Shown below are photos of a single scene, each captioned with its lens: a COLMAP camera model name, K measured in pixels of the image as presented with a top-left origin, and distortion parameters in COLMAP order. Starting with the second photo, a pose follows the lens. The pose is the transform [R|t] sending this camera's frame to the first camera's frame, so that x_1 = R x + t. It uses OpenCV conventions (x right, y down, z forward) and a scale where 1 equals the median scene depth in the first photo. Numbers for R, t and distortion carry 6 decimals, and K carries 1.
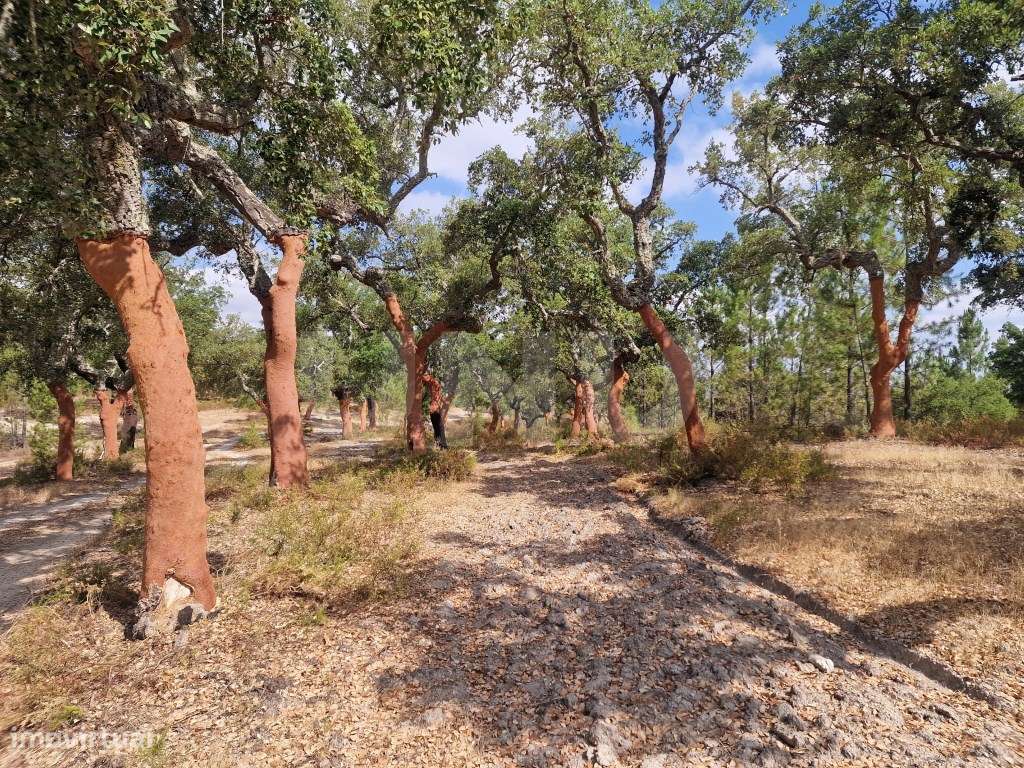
lens RADIAL K [[669.0, 0, 515.5], [0, 669.0, 386.4], [0, 0, 1]] dist [0.101733, -0.101164]
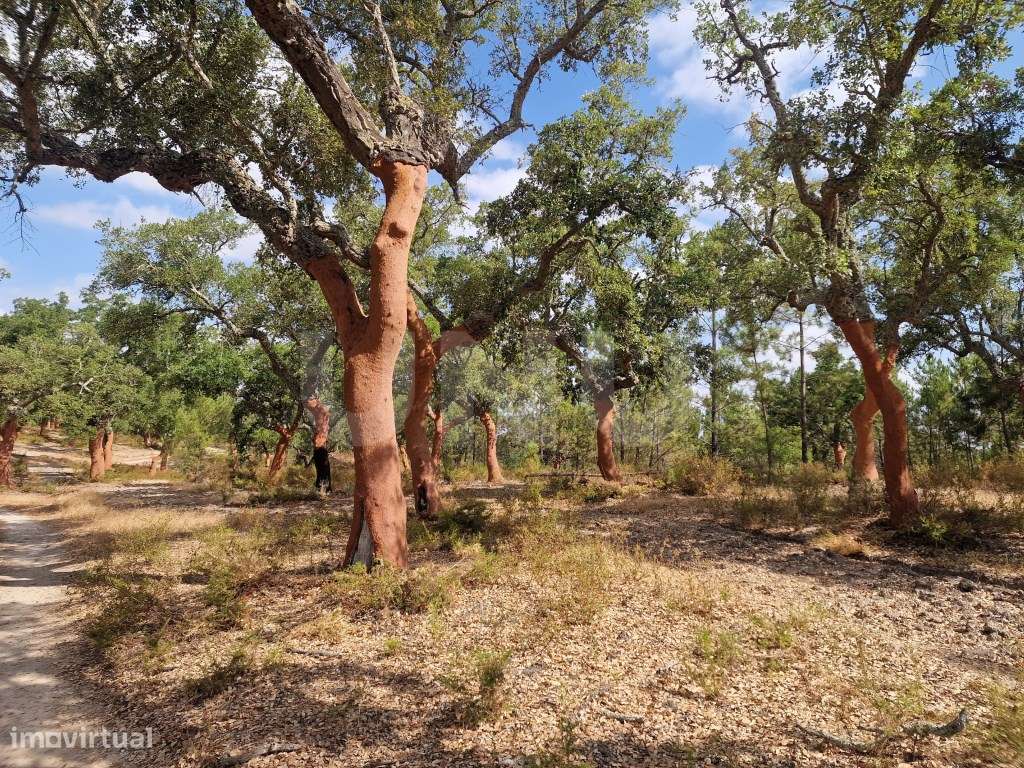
lens RADIAL K [[669.0, 0, 515.5], [0, 669.0, 386.4], [0, 0, 1]] dist [0.101733, -0.101164]
pose [[0.923725, 0.048244, 0.380005, -0.464481], [-0.026821, 0.997748, -0.061473, 0.023096], [-0.382115, 0.046592, 0.922939, 0.377823]]
